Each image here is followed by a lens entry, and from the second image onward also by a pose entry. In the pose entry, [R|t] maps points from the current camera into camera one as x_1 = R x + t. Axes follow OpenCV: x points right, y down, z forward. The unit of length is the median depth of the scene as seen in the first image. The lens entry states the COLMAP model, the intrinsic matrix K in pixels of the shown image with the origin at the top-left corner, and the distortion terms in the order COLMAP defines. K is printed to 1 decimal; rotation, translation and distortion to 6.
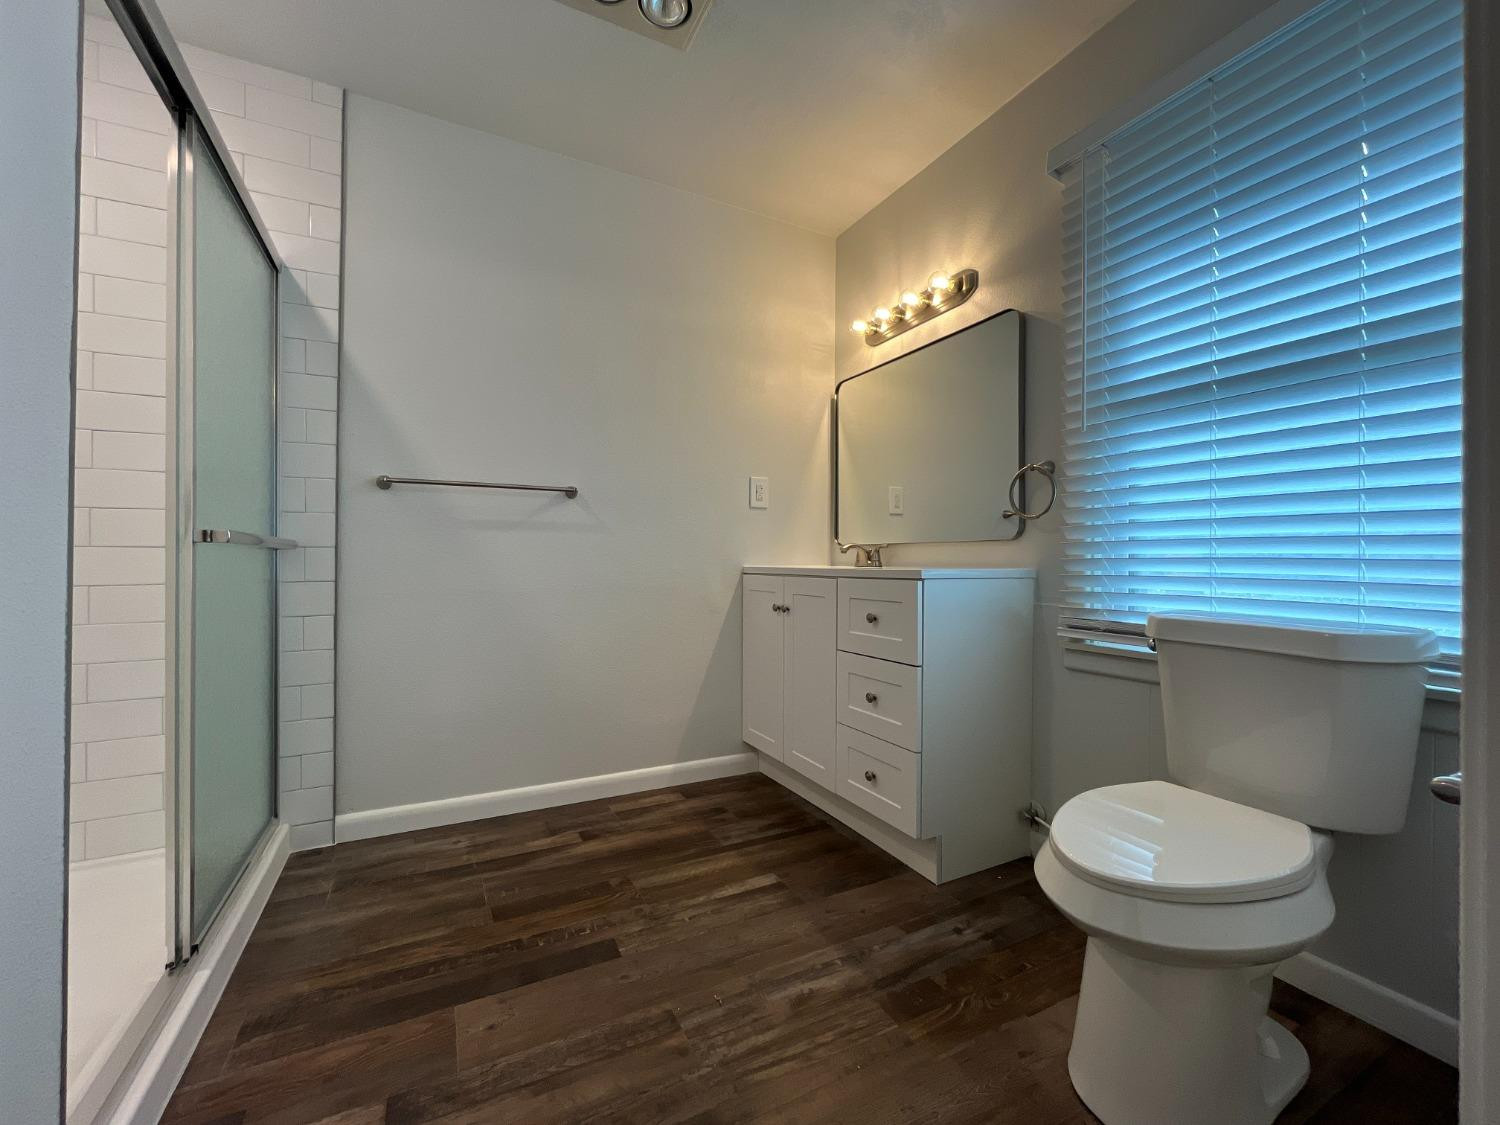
lens RADIAL K [[611.9, 0, 747.0], [0, 611.9, 560.5], [0, 0, 1]] dist [-0.001395, 0.000331]
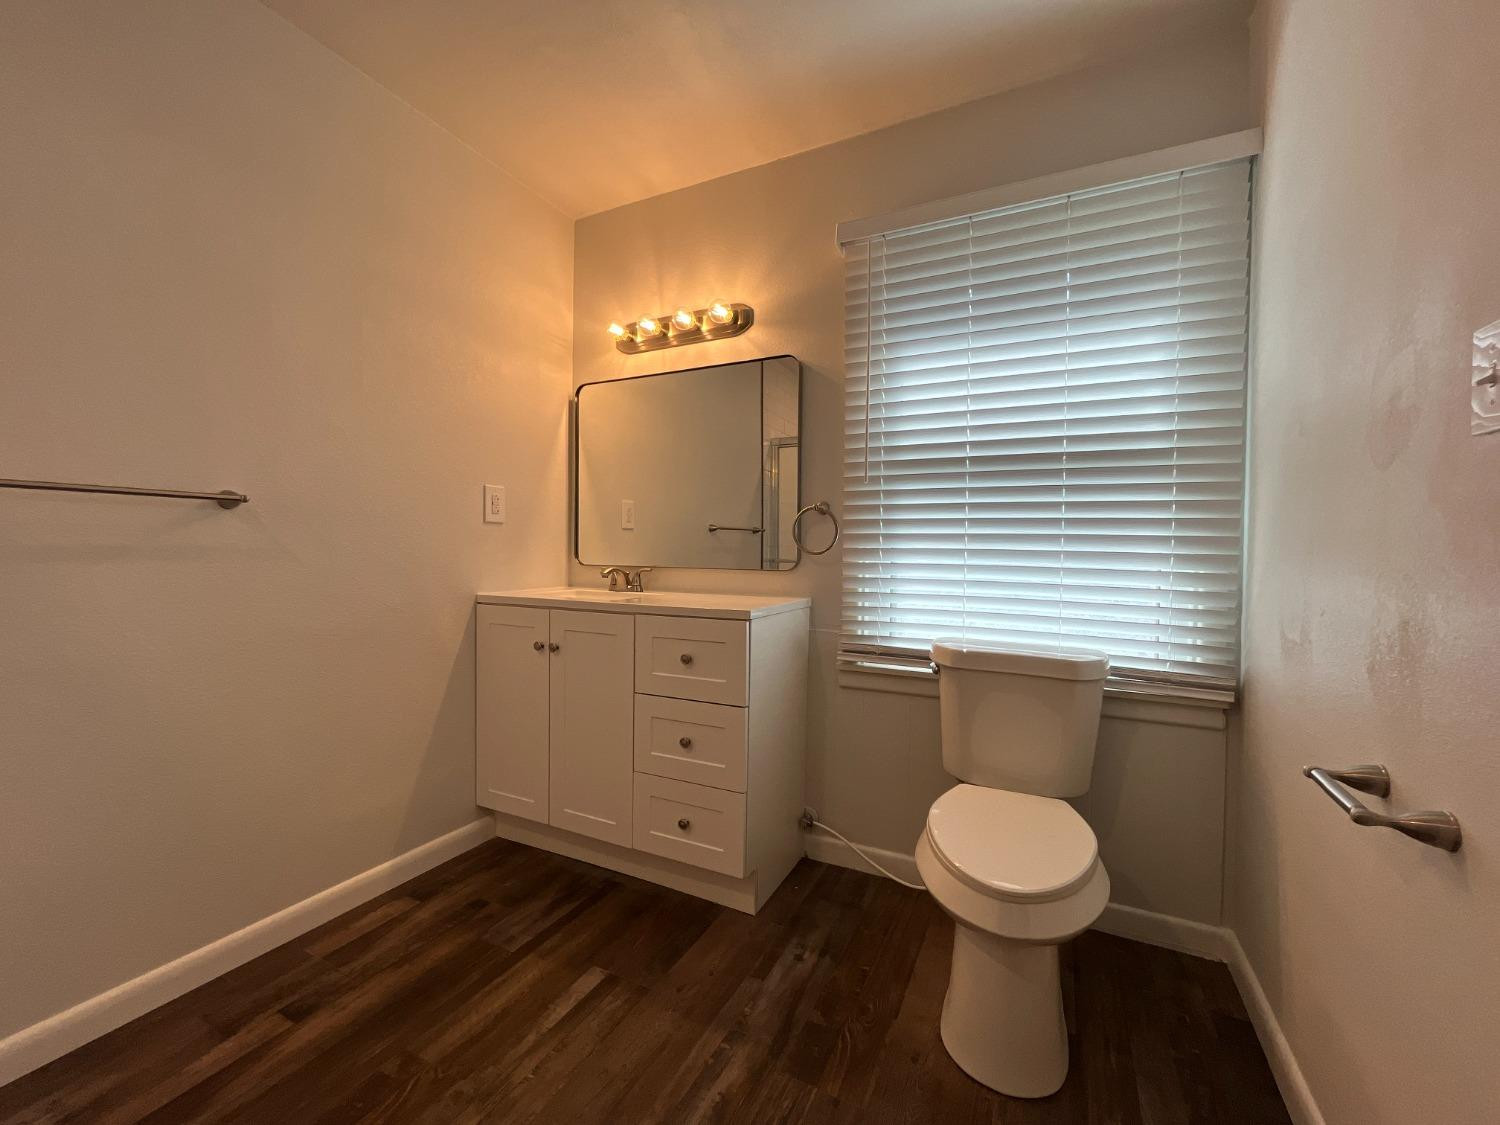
lens RADIAL K [[611.9, 0, 746.2], [0, 611.9, 560.3], [0, 0, 1]] dist [-0.001395, 0.000331]
pose [[0.809389, -0.008646, 0.587209, -0.265758], [-0.007072, 0.999676, 0.024467, -0.079671], [-0.587230, -0.023956, 0.809065, 0.173425]]
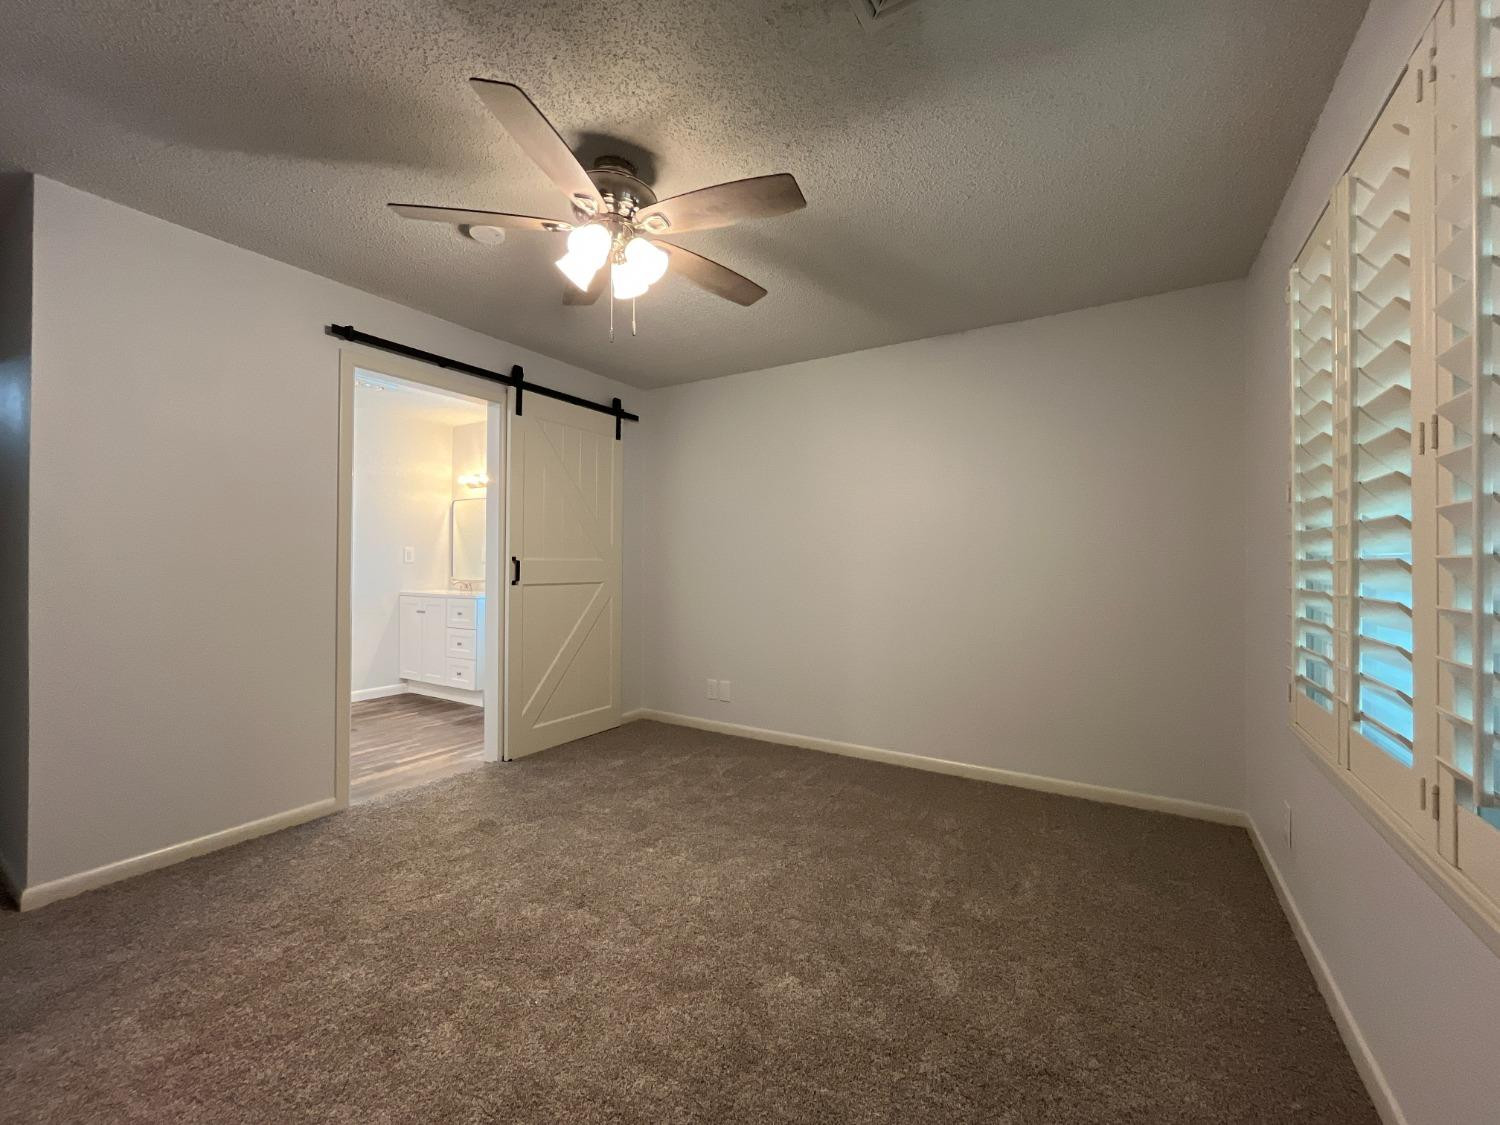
lens RADIAL K [[611.9, 0, 751.0], [0, 611.9, 557.0], [0, 0, 1]] dist [-0.001395, 0.000331]
pose [[0.852683, 0.006089, 0.522394, -0.100817], [-0.003062, 0.999973, -0.006658, -0.130703], [-0.522420, 0.004077, 0.852679, -1.832742]]
